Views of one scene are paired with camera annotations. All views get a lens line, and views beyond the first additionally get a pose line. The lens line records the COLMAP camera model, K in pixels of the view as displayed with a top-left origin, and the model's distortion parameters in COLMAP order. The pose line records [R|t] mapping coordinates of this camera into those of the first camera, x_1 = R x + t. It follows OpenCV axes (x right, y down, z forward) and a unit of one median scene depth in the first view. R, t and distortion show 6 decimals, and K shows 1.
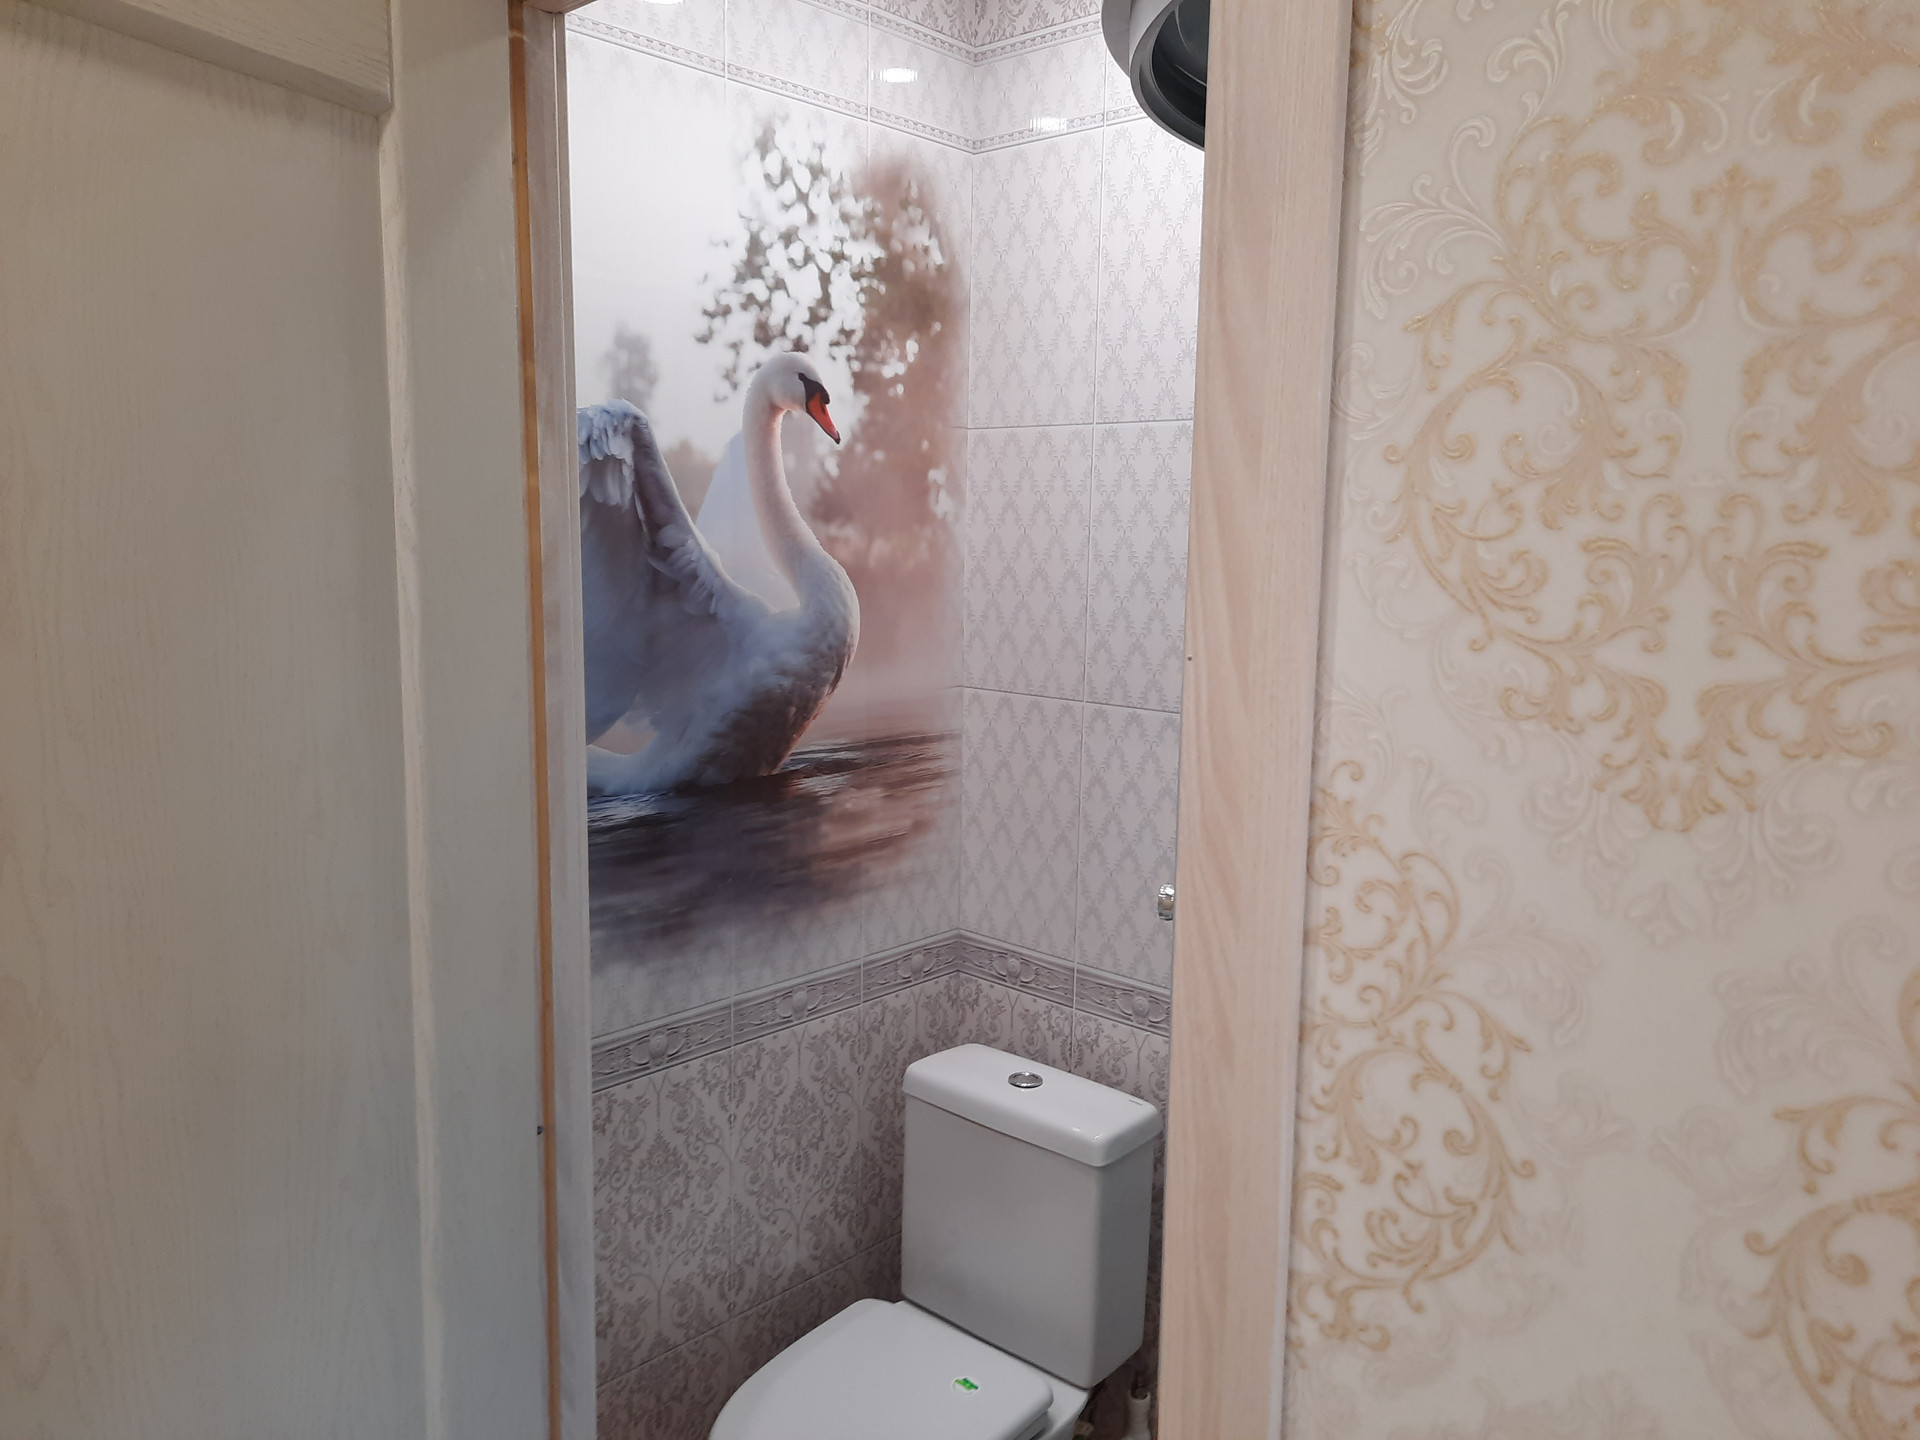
lens RADIAL K [[1401.6, 0, 966.3], [0, 1401.6, 711.1], [0, 0, 1]] dist [0.081179, -0.089344]
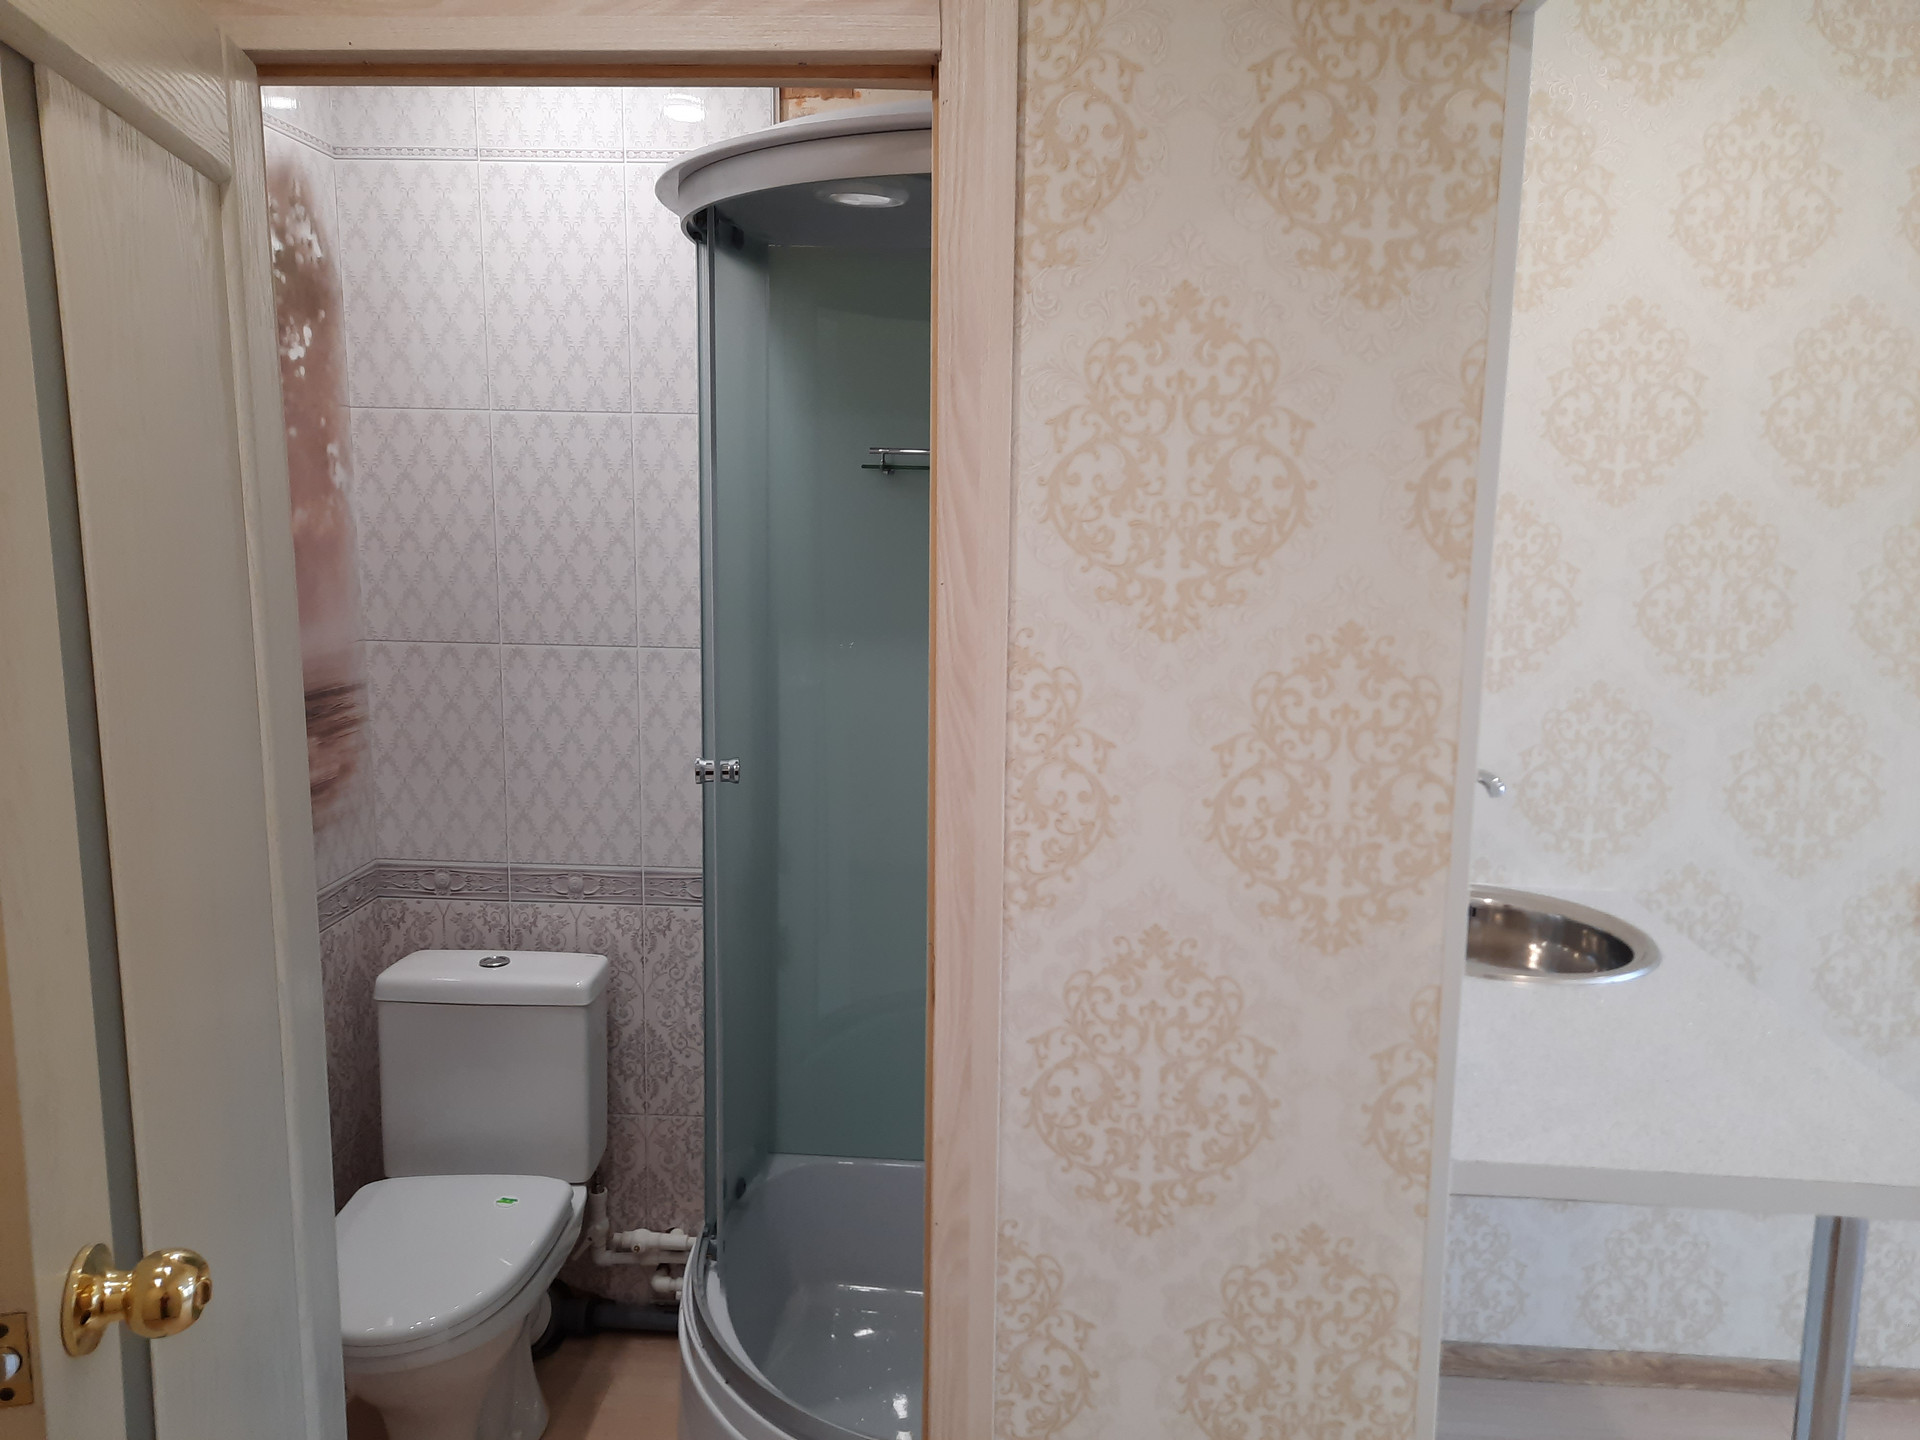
lens RADIAL K [[1401.6, 0, 966.3], [0, 1401.6, 711.1], [0, 0, 1]] dist [0.081179, -0.089344]
pose [[0.776554, -0.104700, 0.621290, -1.076437], [0.082686, 0.994503, 0.064244, 0.017085], [-0.624601, 0.001483, 0.780942, -0.551259]]
